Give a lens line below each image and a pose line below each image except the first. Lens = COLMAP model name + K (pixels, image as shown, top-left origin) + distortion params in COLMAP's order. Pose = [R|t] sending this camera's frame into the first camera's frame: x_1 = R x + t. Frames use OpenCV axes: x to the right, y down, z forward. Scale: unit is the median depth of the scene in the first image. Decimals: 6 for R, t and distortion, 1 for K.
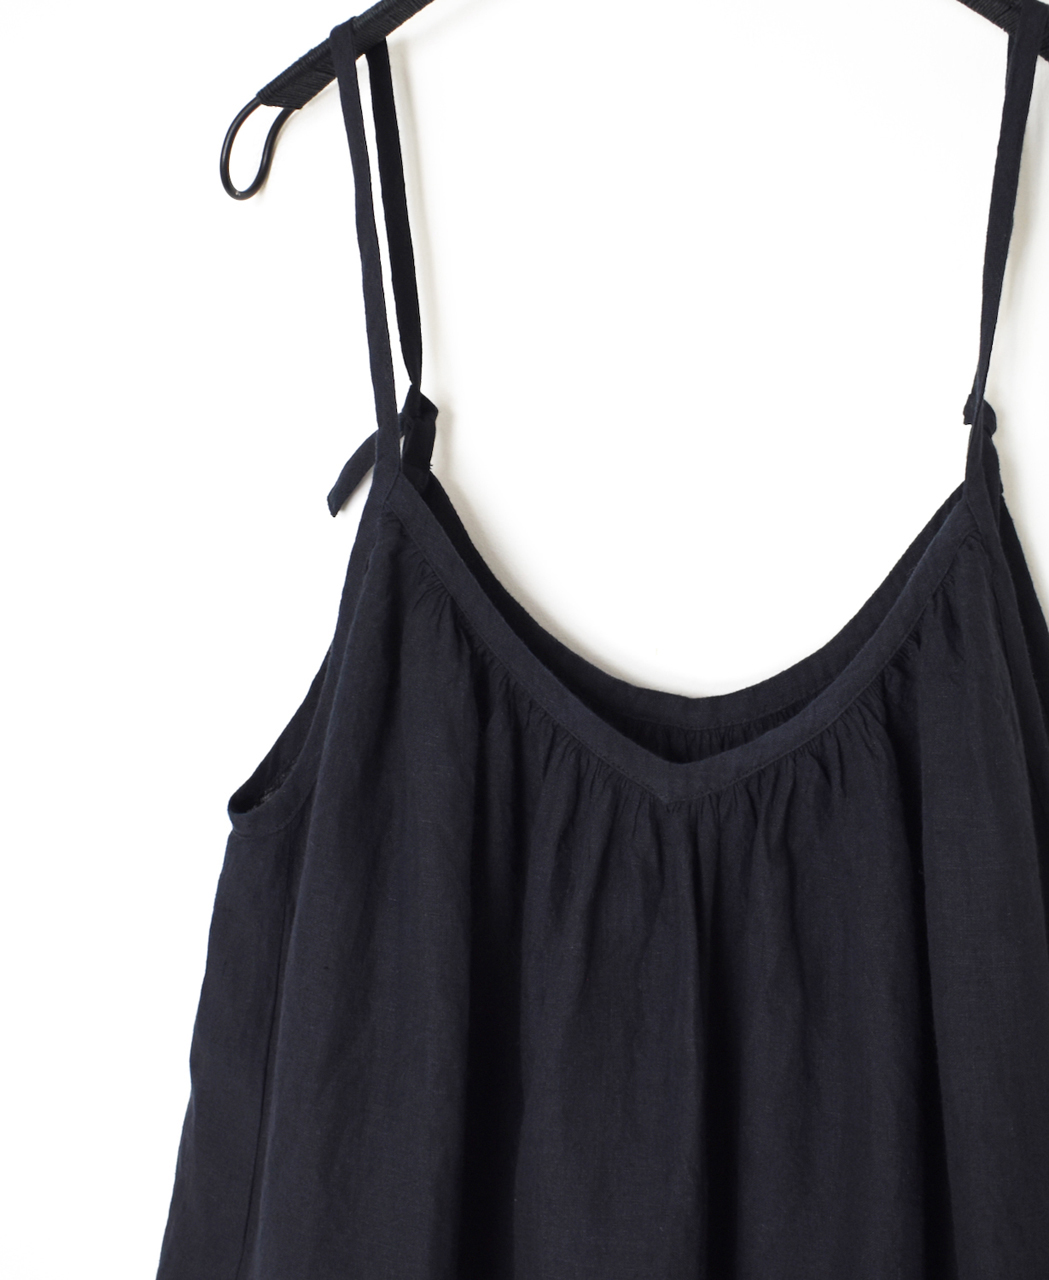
lens RADIAL K [[1843.3, 0, 460.3], [0, 1843.3, 638.9], [0, 0, 1]] dist [-0.036767, -0.135216]
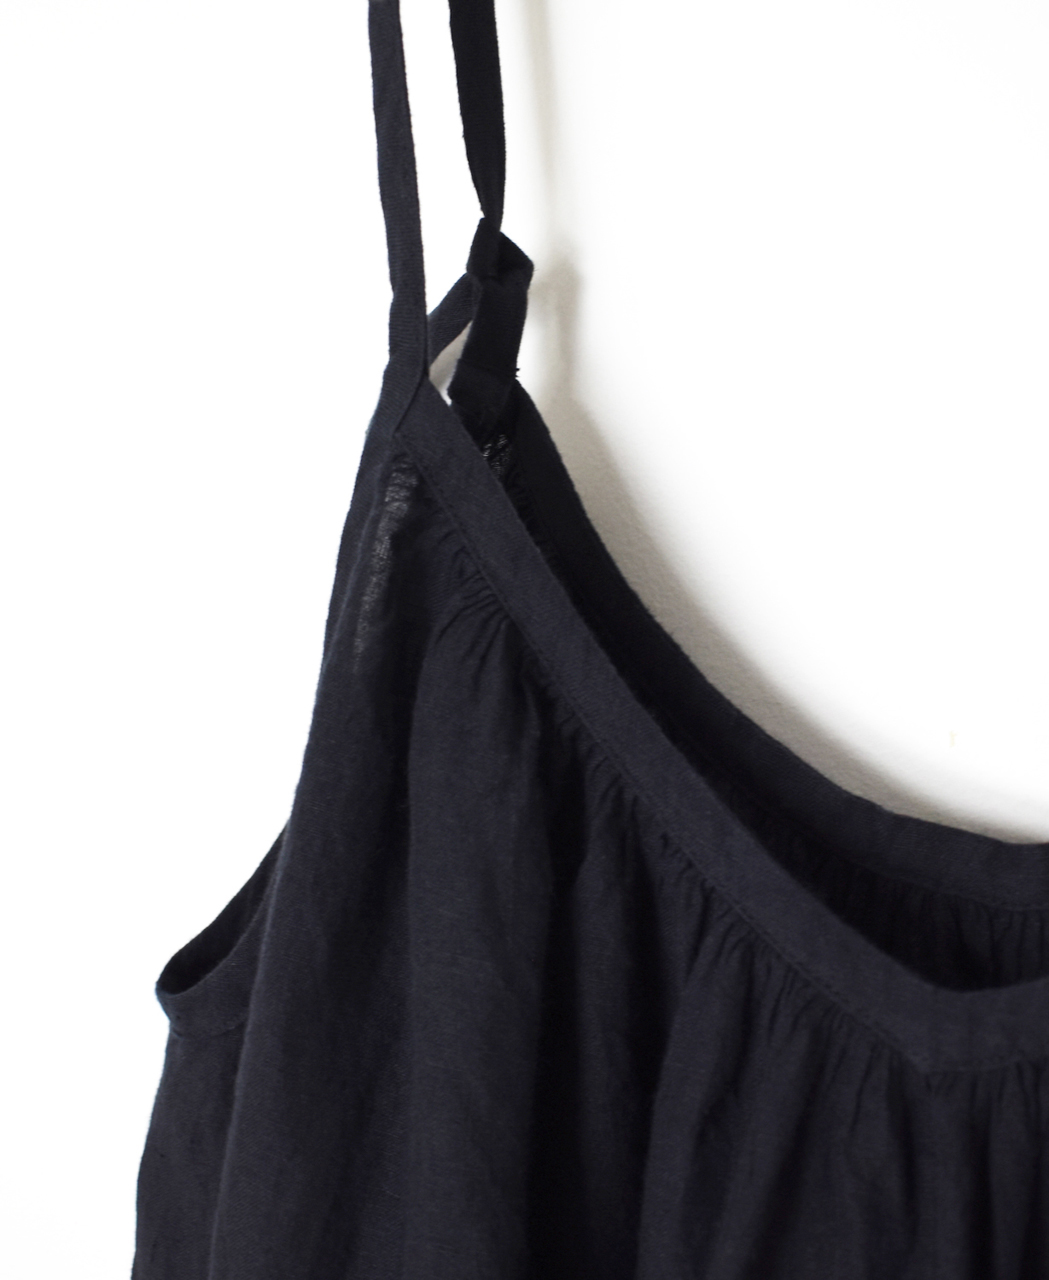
lens RADIAL K [[1843.3, 0, 460.3], [0, 1843.3, 638.9], [0, 0, 1]] dist [-0.036767, -0.135216]
pose [[0.961975, 0.034084, -0.271001, 0.120098], [-0.032461, 0.999418, 0.010472, -0.023094], [0.271200, -0.001277, 0.962522, 0.511446]]
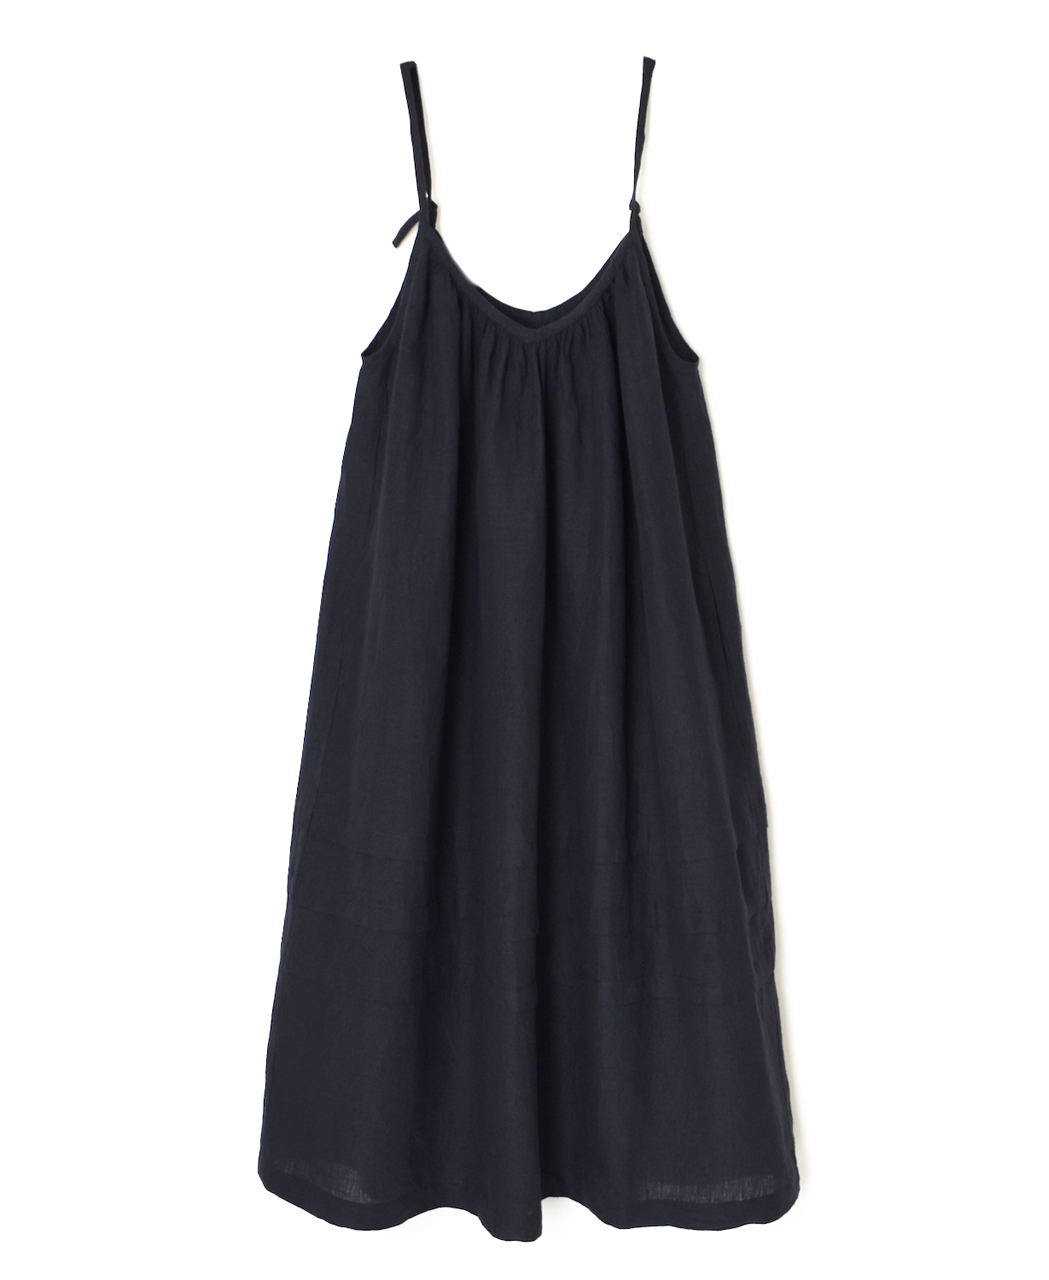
lens RADIAL K [[1843.3, 0, 460.3], [0, 1843.3, 638.9], [0, 0, 1]] dist [-0.036767, -0.135216]
pose [[0.987004, -0.025409, 0.158671, -0.441192], [0.025023, 0.999677, 0.004431, 0.519688], [-0.158733, -0.000403, 0.987322, -1.730317]]
